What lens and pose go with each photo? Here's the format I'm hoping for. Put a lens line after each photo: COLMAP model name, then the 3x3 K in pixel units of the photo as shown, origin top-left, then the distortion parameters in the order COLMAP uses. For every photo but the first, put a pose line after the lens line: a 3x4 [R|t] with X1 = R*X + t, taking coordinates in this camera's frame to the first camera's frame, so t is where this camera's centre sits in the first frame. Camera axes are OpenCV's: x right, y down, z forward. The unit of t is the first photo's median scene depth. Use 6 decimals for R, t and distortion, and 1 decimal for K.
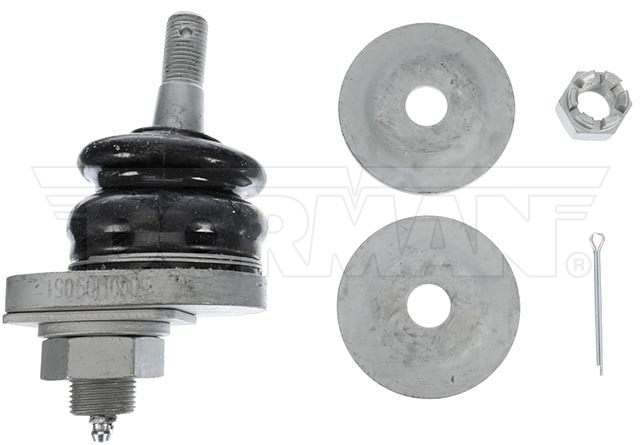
lens RADIAL K [[920.7, 0, 319.5], [0, 920.7, 222.4], [0, 0, 1]] dist [-0.016943, 0.000000]
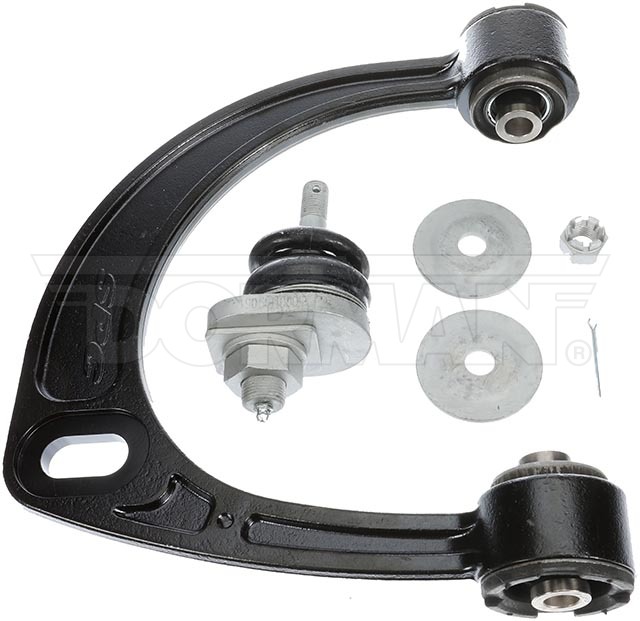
lens RADIAL K [[1007.4, 0, 320.4], [0, 1007.4, 310.5], [0, 0, 1]] dist [-0.018498, 0.000000]
pose [[0.999652, 0.001515, -0.026327, -0.090716], [-0.010545, 0.938025, -0.346408, 0.566613], [0.024170, 0.346565, 0.937714, -0.524447]]
